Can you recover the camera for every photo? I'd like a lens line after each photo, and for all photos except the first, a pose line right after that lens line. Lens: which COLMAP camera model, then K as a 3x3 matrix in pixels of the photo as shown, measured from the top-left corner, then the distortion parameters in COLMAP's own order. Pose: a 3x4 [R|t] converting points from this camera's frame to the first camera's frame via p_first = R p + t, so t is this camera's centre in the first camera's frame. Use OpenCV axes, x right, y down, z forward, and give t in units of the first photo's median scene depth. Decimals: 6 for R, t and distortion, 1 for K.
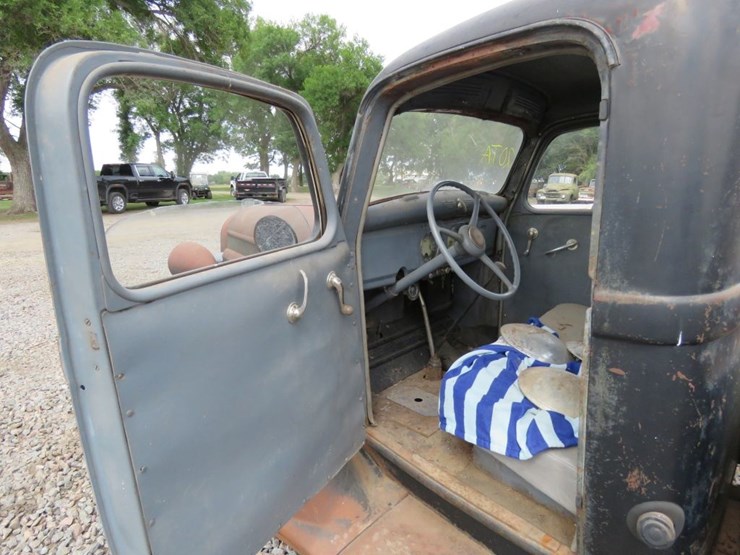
lens RADIAL K [[465.9, 0, 370.0], [0, 465.9, 277.5], [0, 0, 1]] dist [-0.015504, 0.000744]
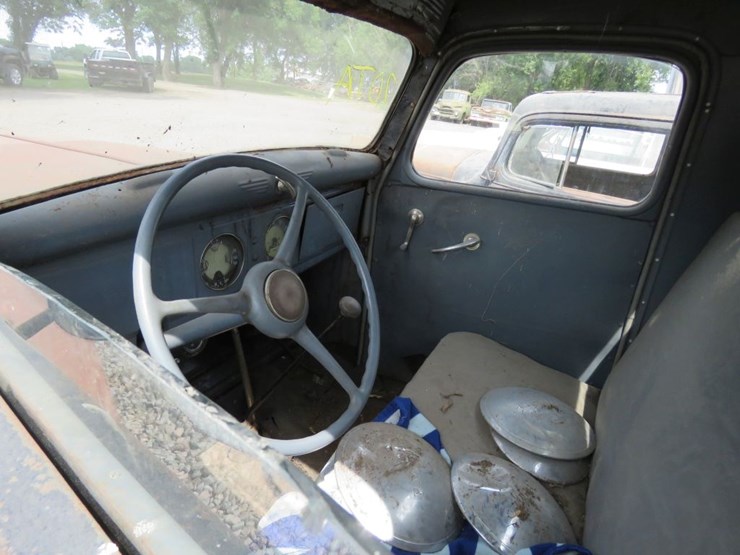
lens RADIAL K [[465.9, 0, 370.0], [0, 465.9, 277.5], [0, 0, 1]] dist [-0.015504, 0.000744]
pose [[0.972490, 0.008861, 0.232774, 0.145260], [-0.054017, 0.980616, 0.188345, -0.135497], [-0.226593, -0.195738, 0.954119, 0.401085]]
